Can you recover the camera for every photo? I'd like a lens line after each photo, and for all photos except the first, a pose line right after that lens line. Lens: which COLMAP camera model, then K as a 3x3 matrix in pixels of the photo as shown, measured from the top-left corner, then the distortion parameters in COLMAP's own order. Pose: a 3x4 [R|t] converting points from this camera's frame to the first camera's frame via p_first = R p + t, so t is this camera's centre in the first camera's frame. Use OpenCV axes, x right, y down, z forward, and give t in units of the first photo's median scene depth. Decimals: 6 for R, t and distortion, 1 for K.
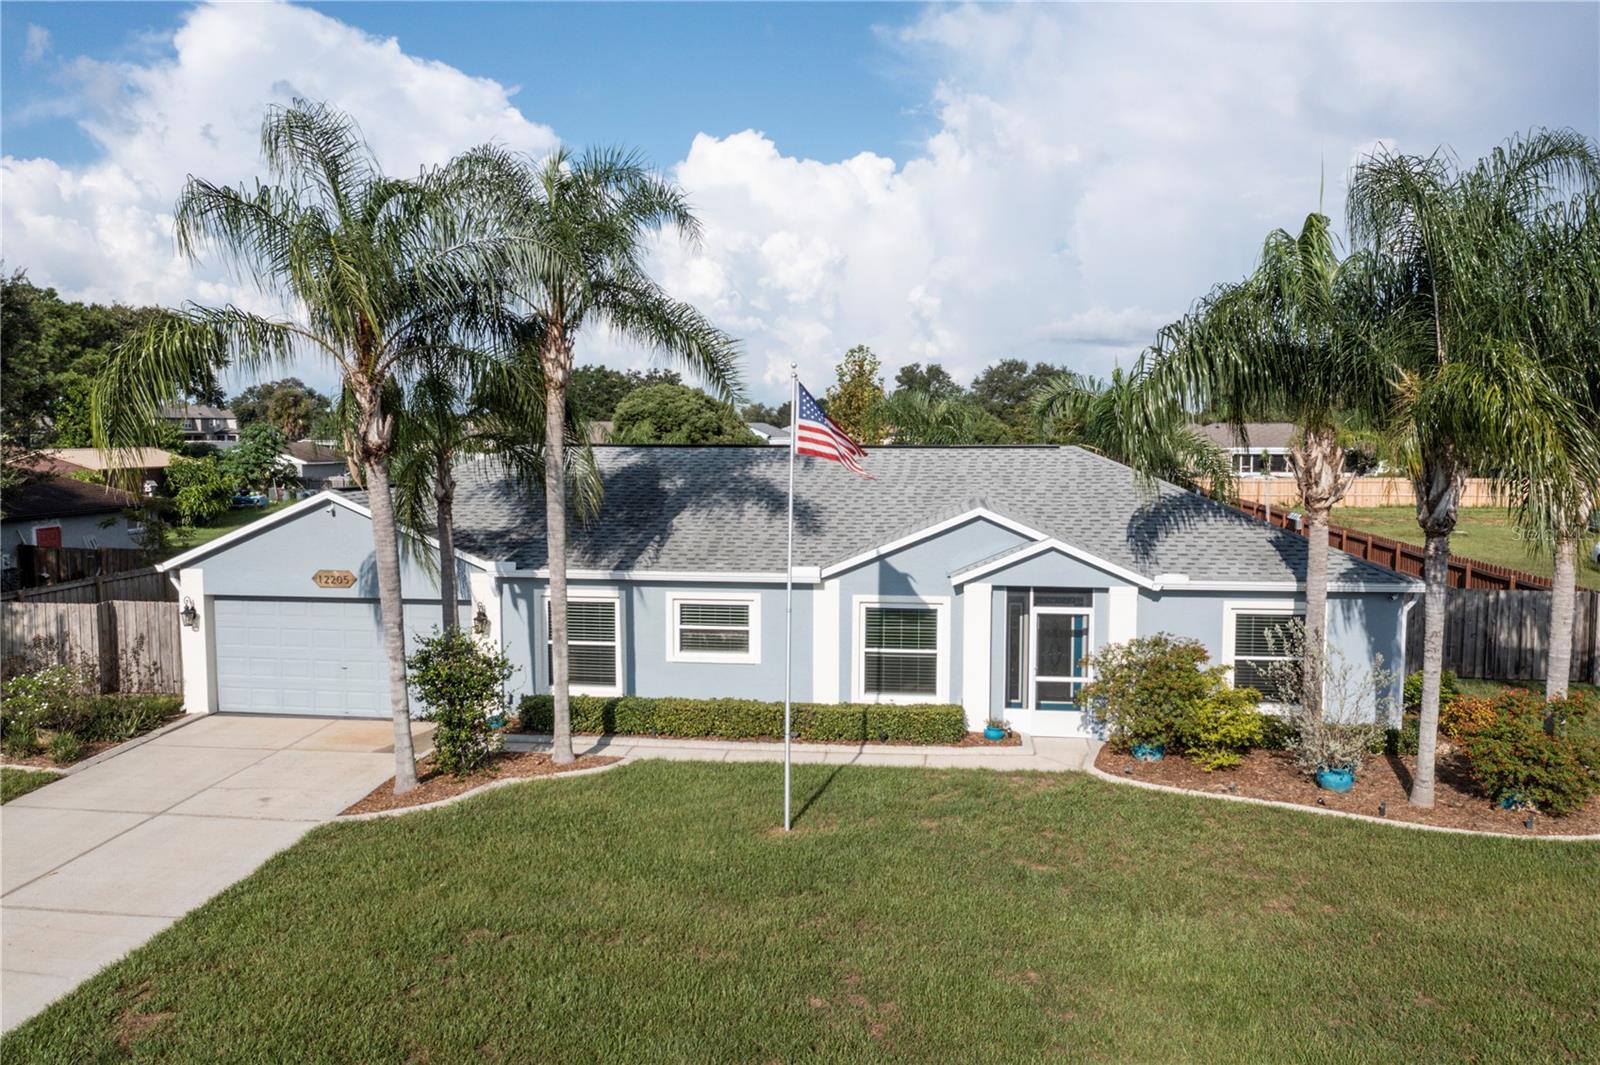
lens RADIAL K [[1230.0, 0, 800.0], [0, 1230.0, 532.5], [0, 0, 1]] dist [-0.029933, -0.002717]
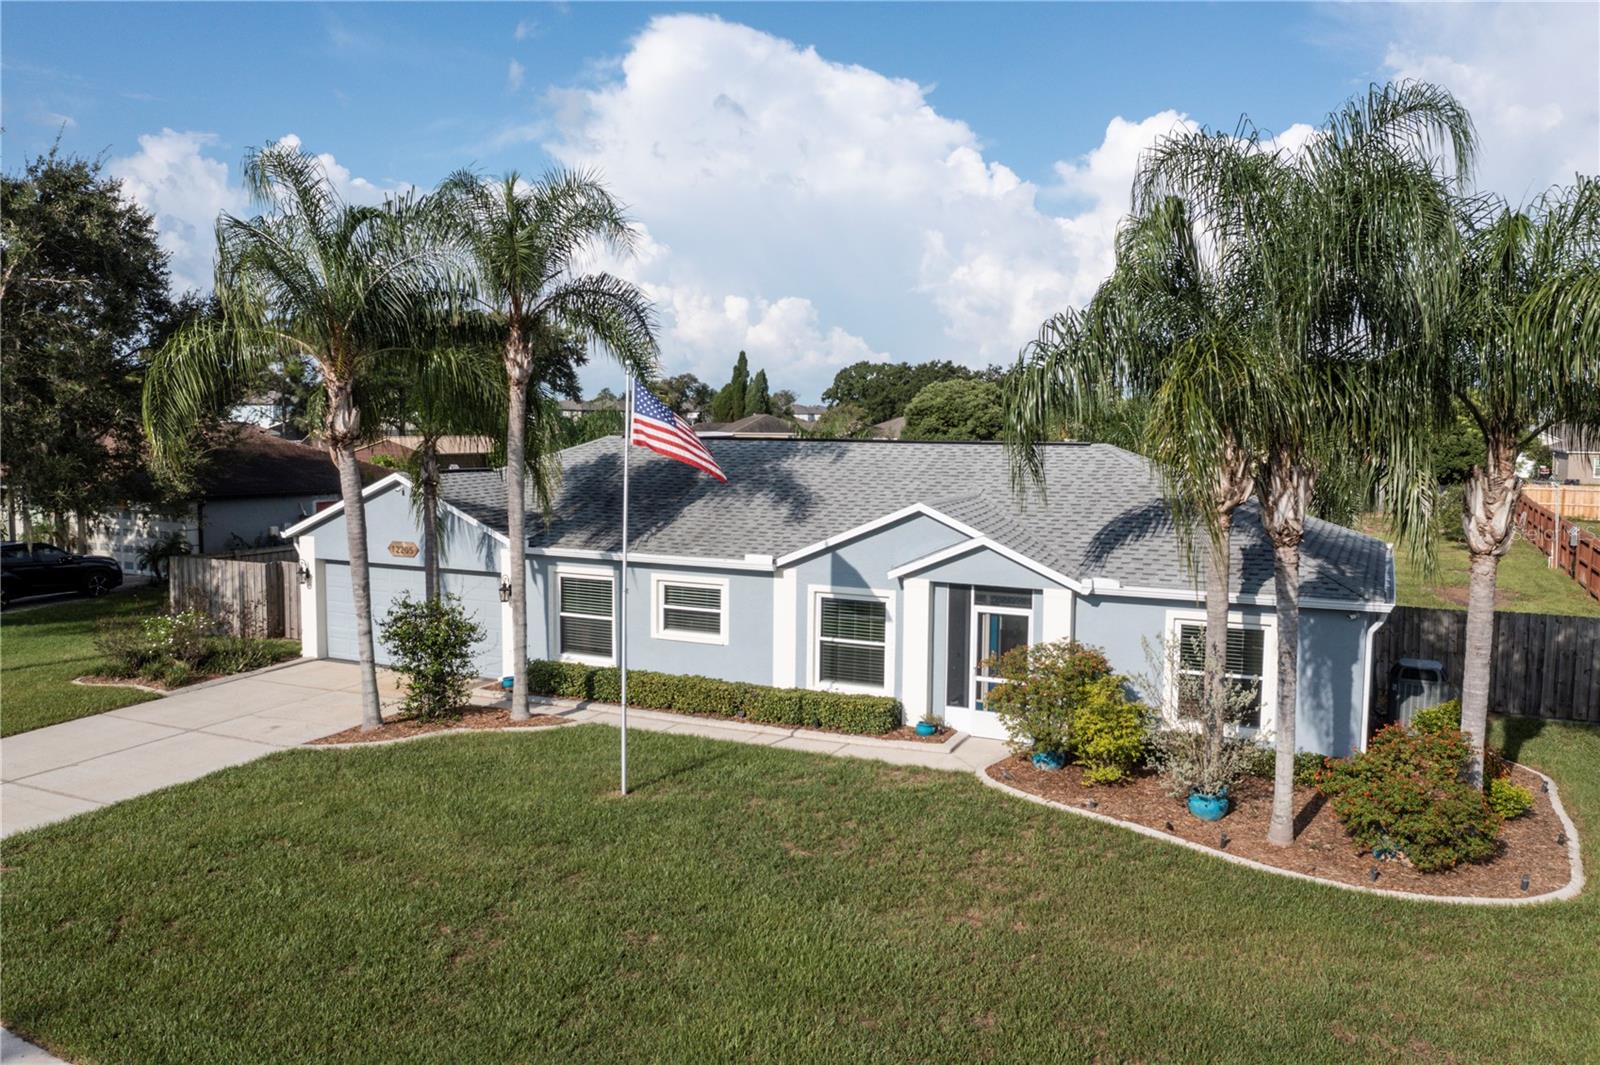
lens RADIAL K [[1237.1, 0, 800.0], [0, 1237.1, 532.5], [0, 0, 1]] dist [-0.022242, -0.002569]
pose [[0.946651, 0.036353, -0.320204, 0.370002], [-0.035270, 0.999336, 0.009182, -0.002097], [0.320325, 0.002602, 0.947304, 0.014231]]
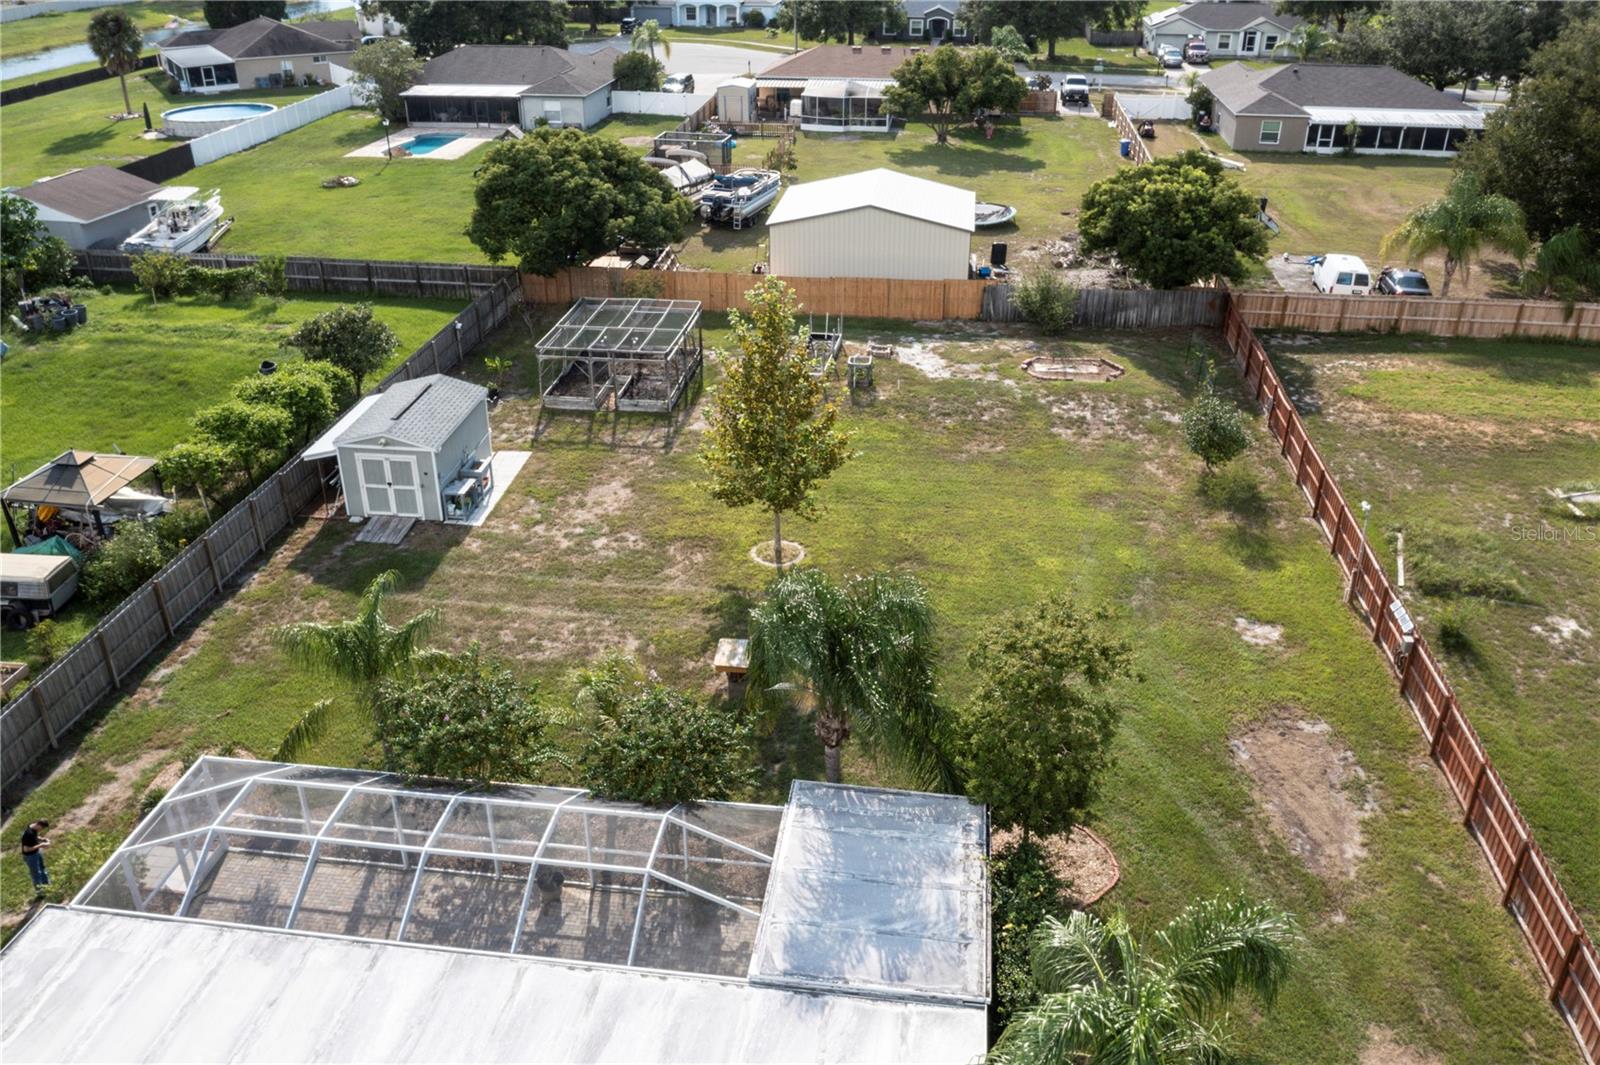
lens RADIAL K [[1271.1, 0, 800.0], [0, 1271.1, 532.5], [0, 0, 1]] dist [-0.030376, 0.001343]
pose [[0.999971, 0.004236, -0.006253, 0.178471], [-0.001491, 0.922366, 0.386313, -0.739635], [0.007404, -0.386293, 0.922346, 0.873385]]
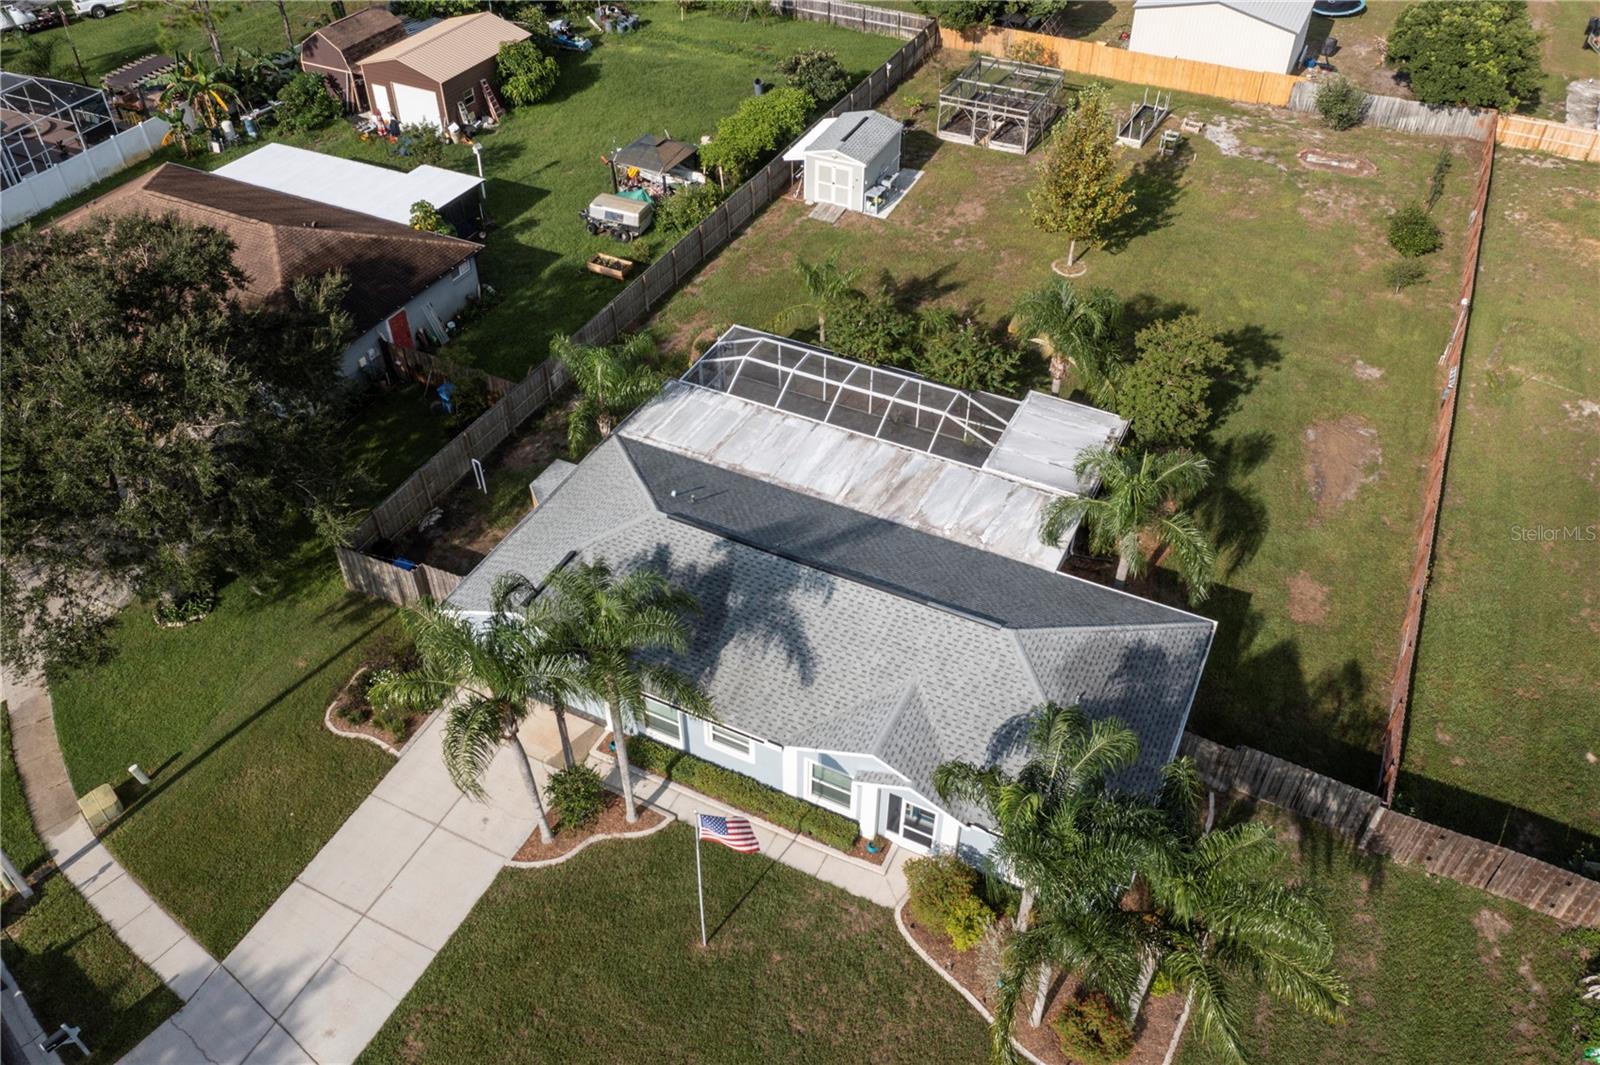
lens RADIAL K [[1230.0, 0, 800.0], [0, 1230.0, 532.5], [0, 0, 1]] dist [-0.029933, -0.002717]
pose [[0.944110, 0.219021, -0.246346, 0.378823], [-0.026063, 0.794598, 0.606577, -1.190252], [0.328599, -0.566254, 0.755896, -0.072934]]
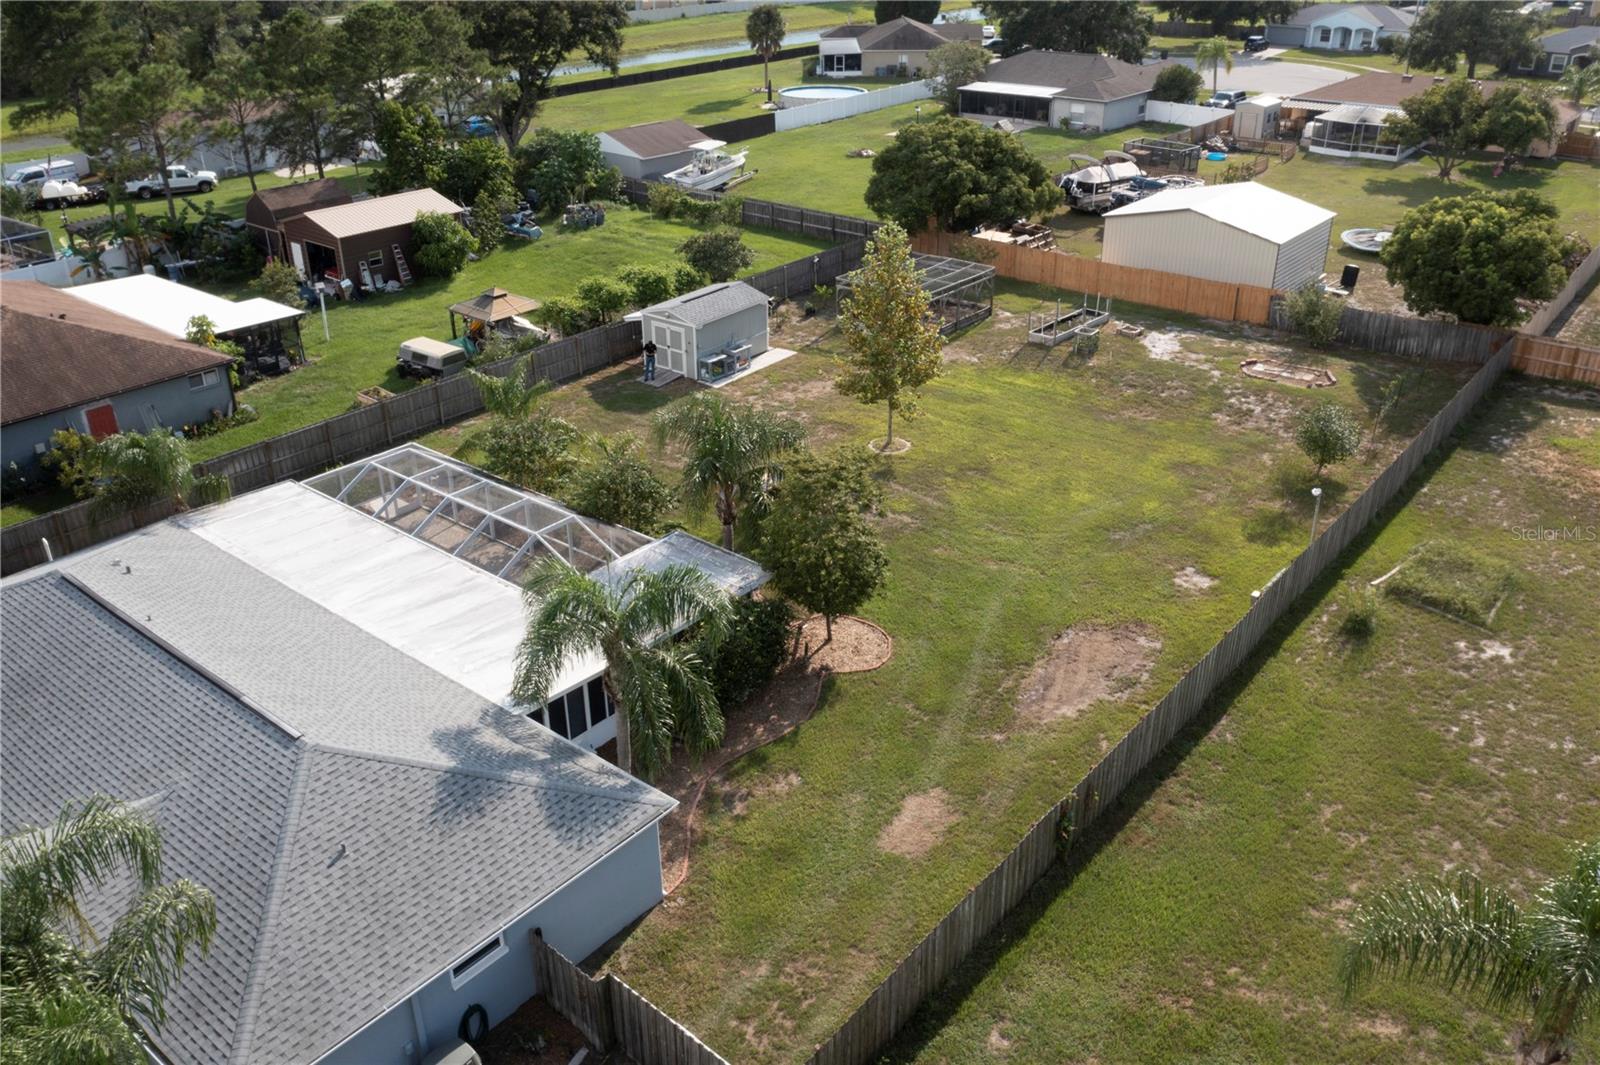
lens RADIAL K [[1271.1, 0, 800.0], [0, 1271.1, 532.5], [0, 0, 1]] dist [-0.030376, 0.001343]
pose [[0.843896, 0.235620, -0.481999, 1.208229], [-0.034850, 0.920579, 0.388998, -0.763153], [0.535373, -0.311476, 0.785085, 0.561339]]
